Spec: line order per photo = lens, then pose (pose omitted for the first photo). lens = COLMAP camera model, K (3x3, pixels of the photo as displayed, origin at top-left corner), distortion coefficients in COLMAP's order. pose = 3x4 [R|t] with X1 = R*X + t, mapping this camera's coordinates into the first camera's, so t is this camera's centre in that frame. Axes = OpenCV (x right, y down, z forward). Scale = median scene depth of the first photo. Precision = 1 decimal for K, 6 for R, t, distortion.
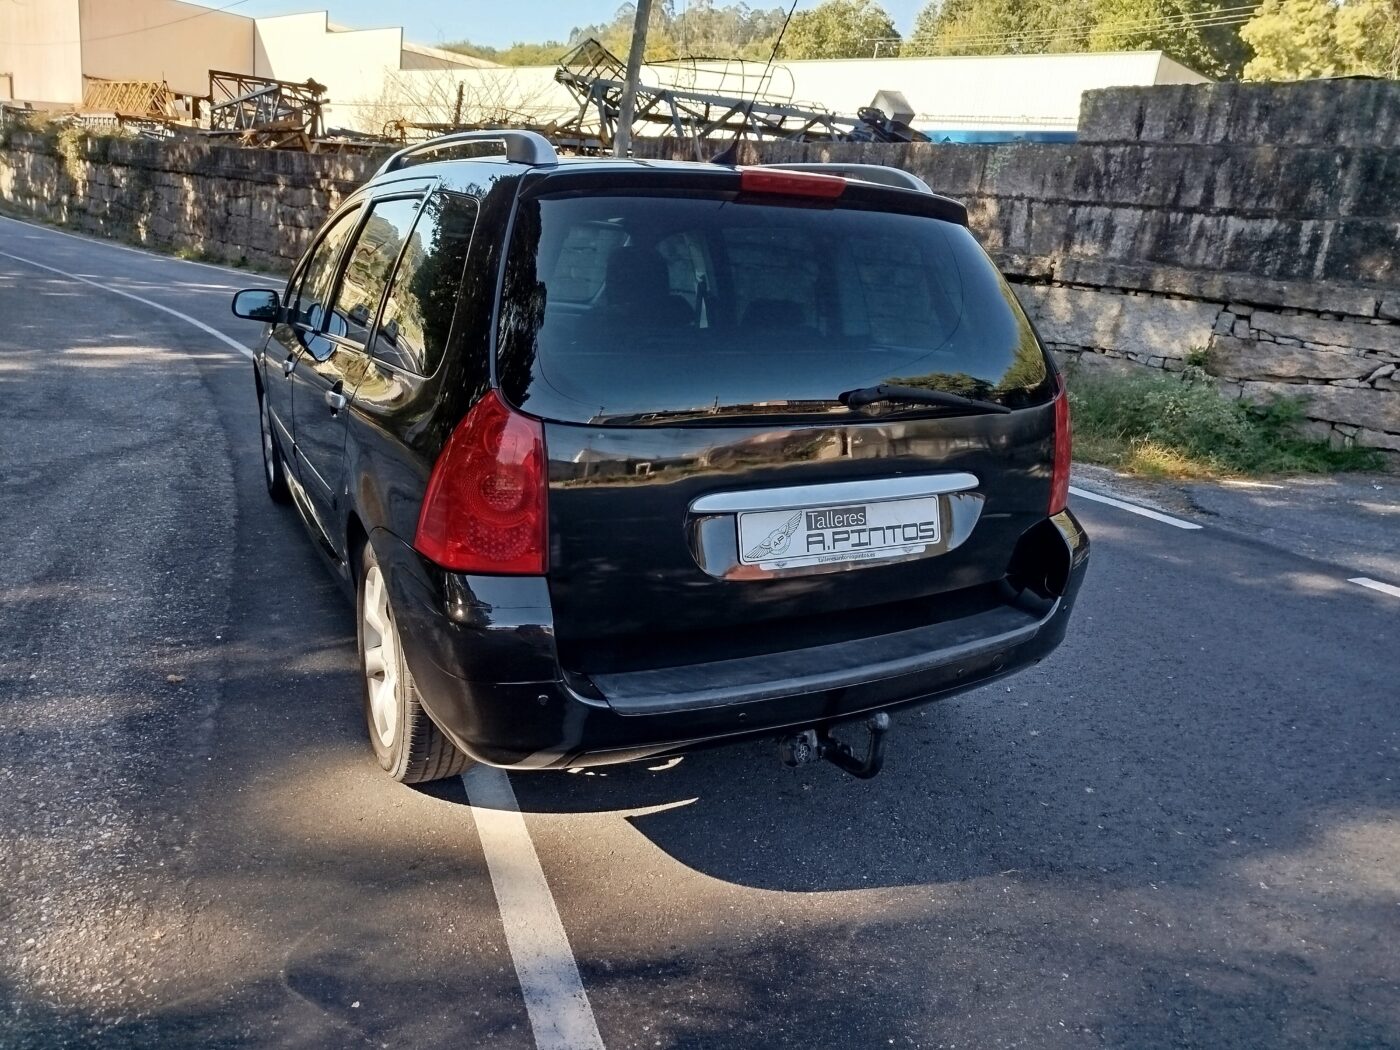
lens RADIAL K [[987.1, 0, 698.7], [0, 987.1, 520.7], [0, 0, 1]] dist [-0.001808, -0.000187]
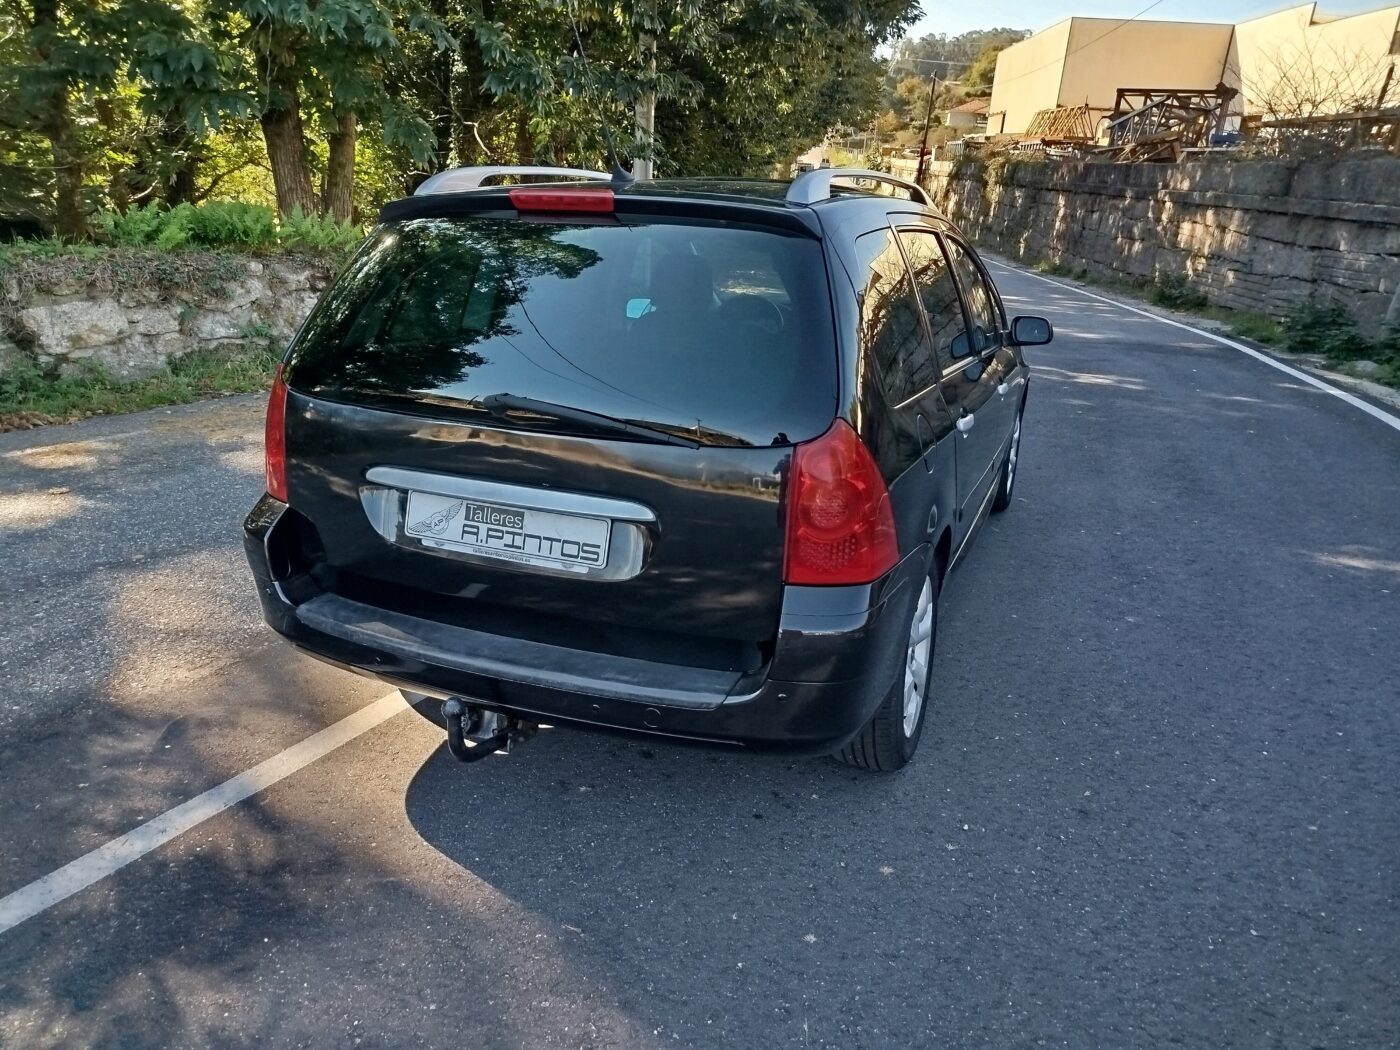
lens RADIAL K [[987.1, 0, 700.3], [0, 987.1, 526.6], [0, 0, 1]] dist [-0.001808, -0.000187]
pose [[0.641233, 0.193023, -0.742672, 0.846472], [-0.197894, 0.976704, 0.082985, -0.097240], [0.741389, 0.093757, 0.664494, 0.364683]]
